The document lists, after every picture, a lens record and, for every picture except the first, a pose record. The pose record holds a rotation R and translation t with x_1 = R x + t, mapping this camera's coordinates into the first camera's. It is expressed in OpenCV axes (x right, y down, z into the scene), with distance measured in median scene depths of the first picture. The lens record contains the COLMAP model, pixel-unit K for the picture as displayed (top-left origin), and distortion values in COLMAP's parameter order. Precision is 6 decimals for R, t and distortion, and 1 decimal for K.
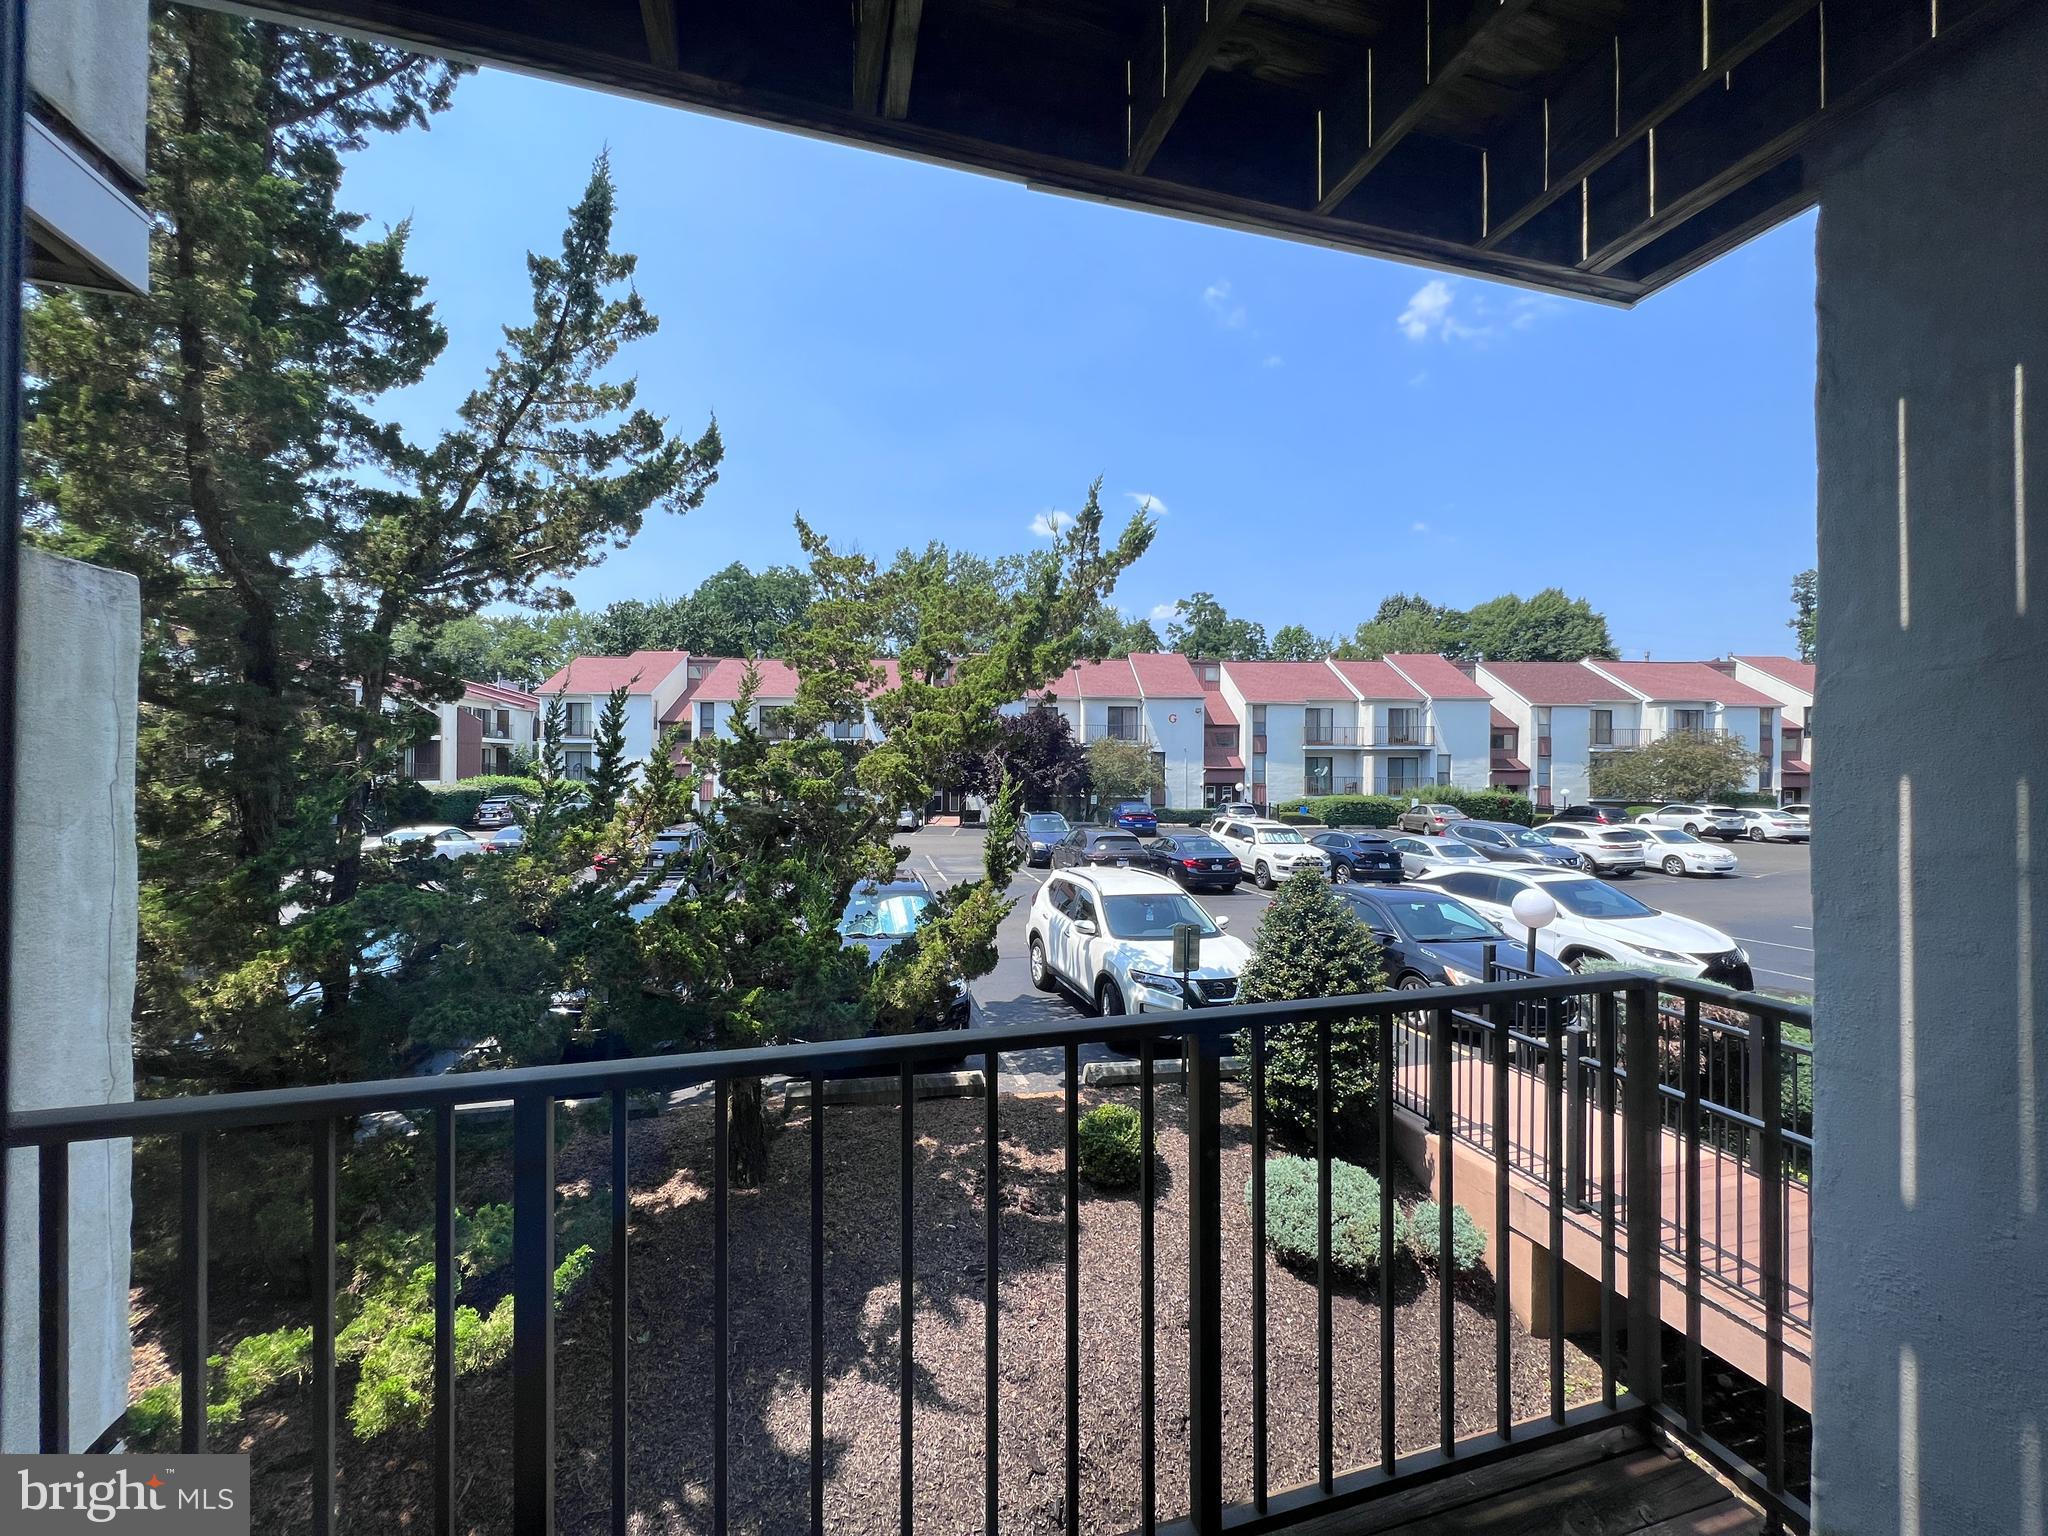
lens RADIAL K [[822.6, 0, 1024.0], [0, 822.6, 768.0], [0, 0, 1]] dist [-0.000026, 0.000632]
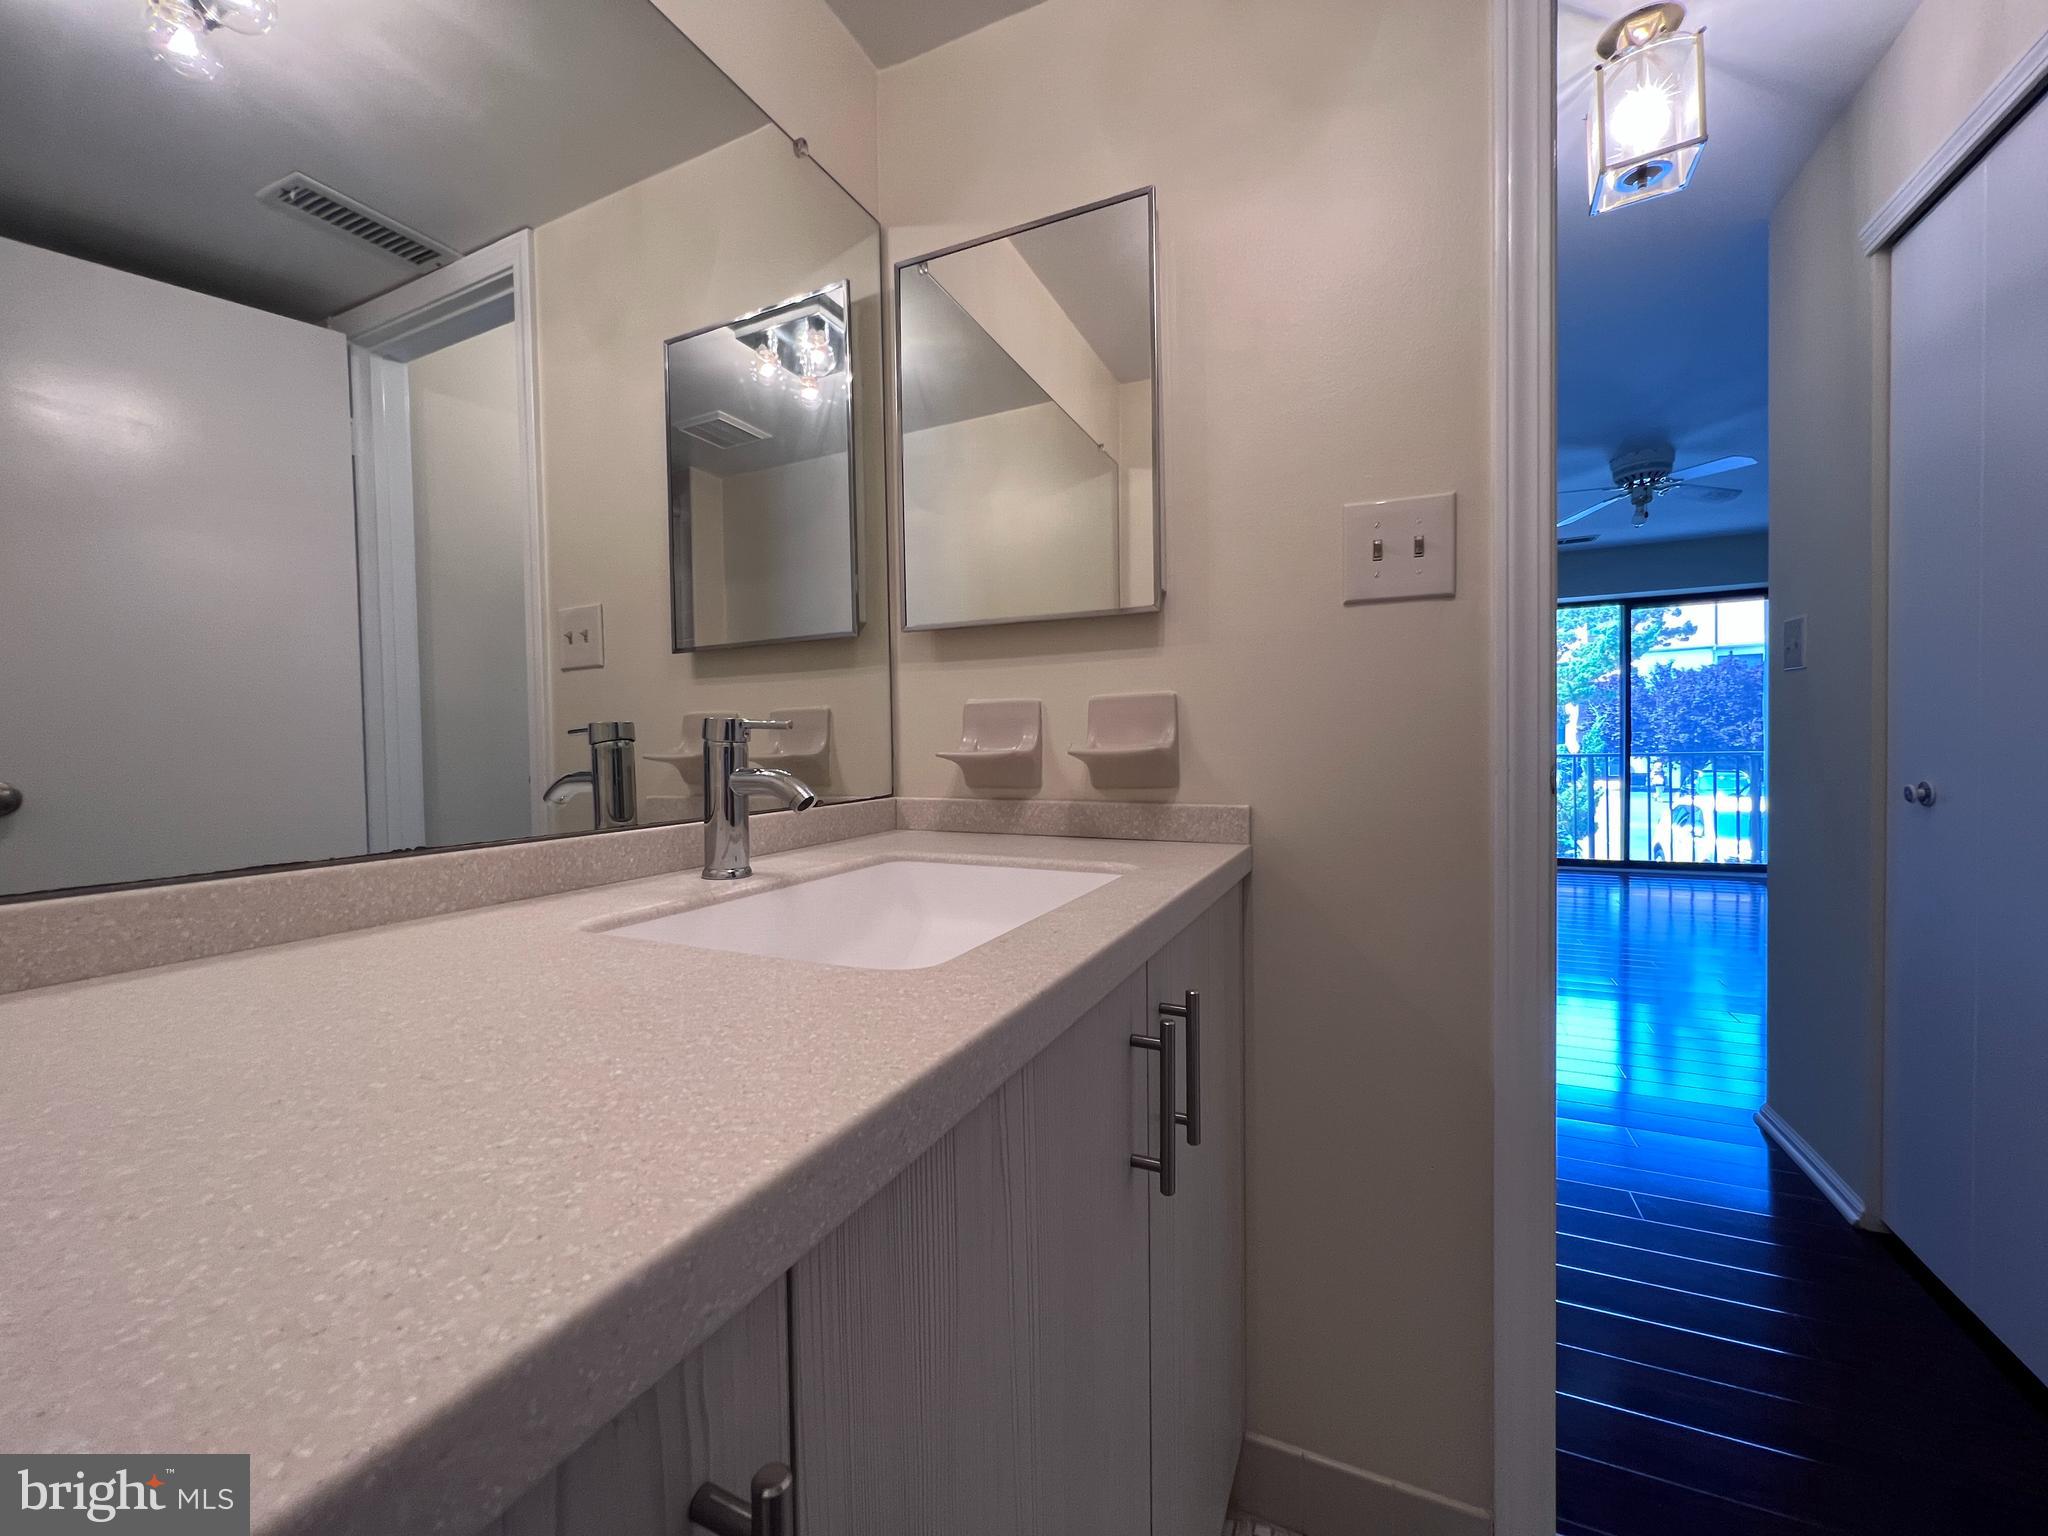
lens RADIAL K [[821.1, 0, 1018.7], [0, 821.1, 773.0], [0, 0, 1]] dist [0.000511, 0.000096]
pose [[0.747659, -0.000127, -0.664083, 0.151899], [0.025332, 0.999278, 0.028329, 0.033224], [0.663600, -0.038003, 0.747122, -0.790382]]
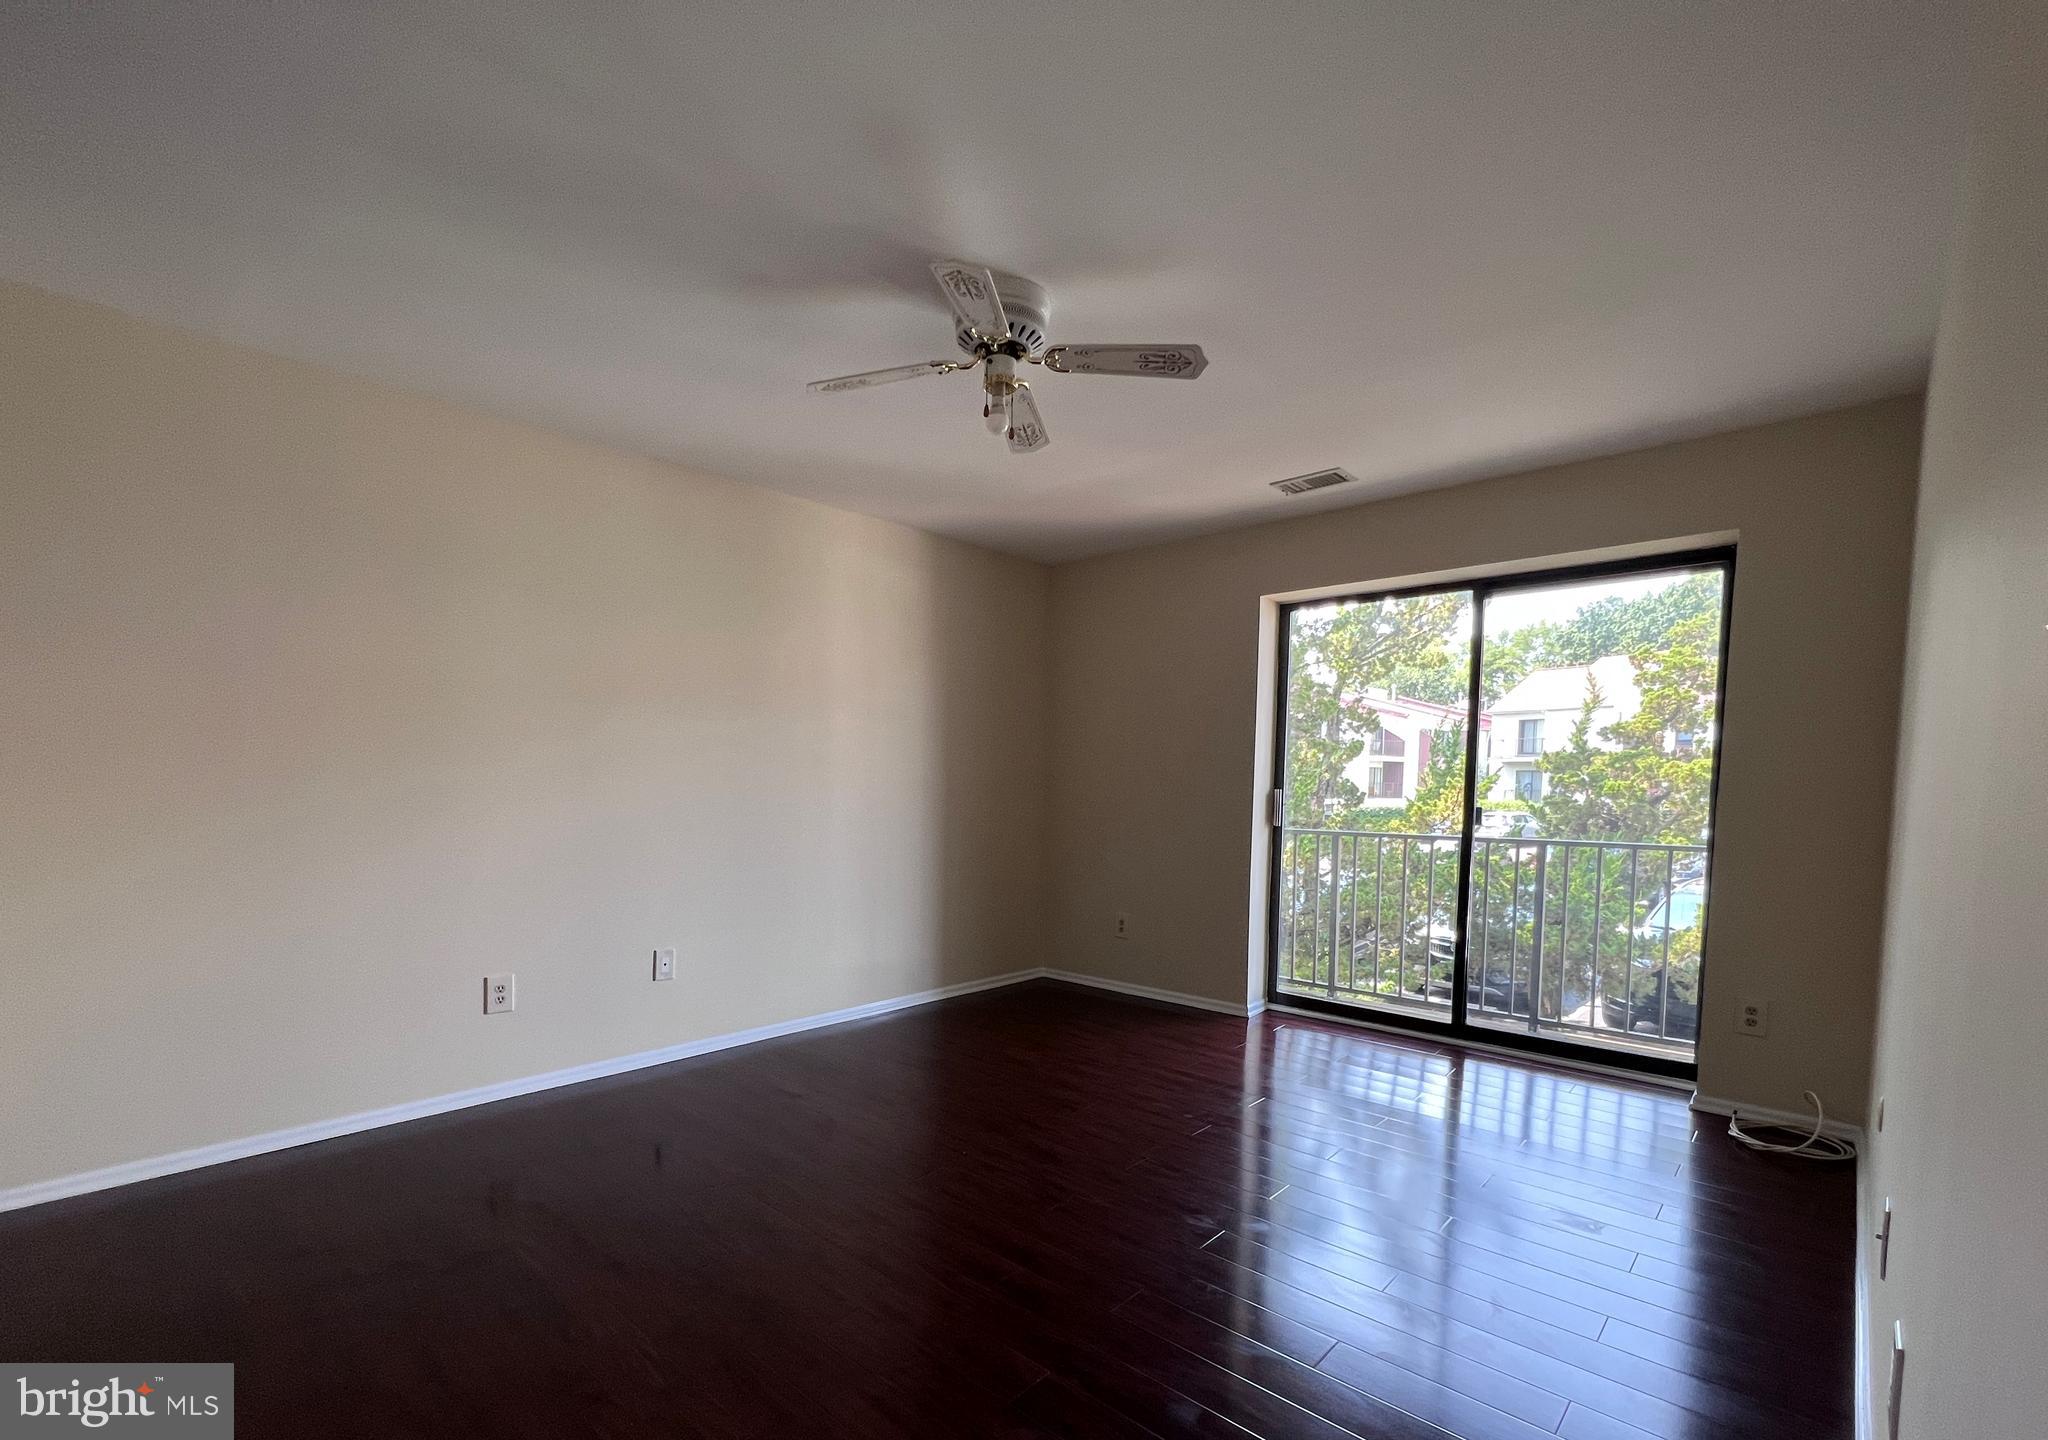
lens RADIAL K [[900.3, 0, 999.3], [0, 900.3, 845.1], [0, 0, 1]] dist [0.000276, 0.000014]
pose [[0.503906, 0.059014, -0.861740, 0.334652], [-0.007665, 0.997930, 0.063858, 0.023071], [0.863724, -0.025573, 0.503315, -0.375223]]
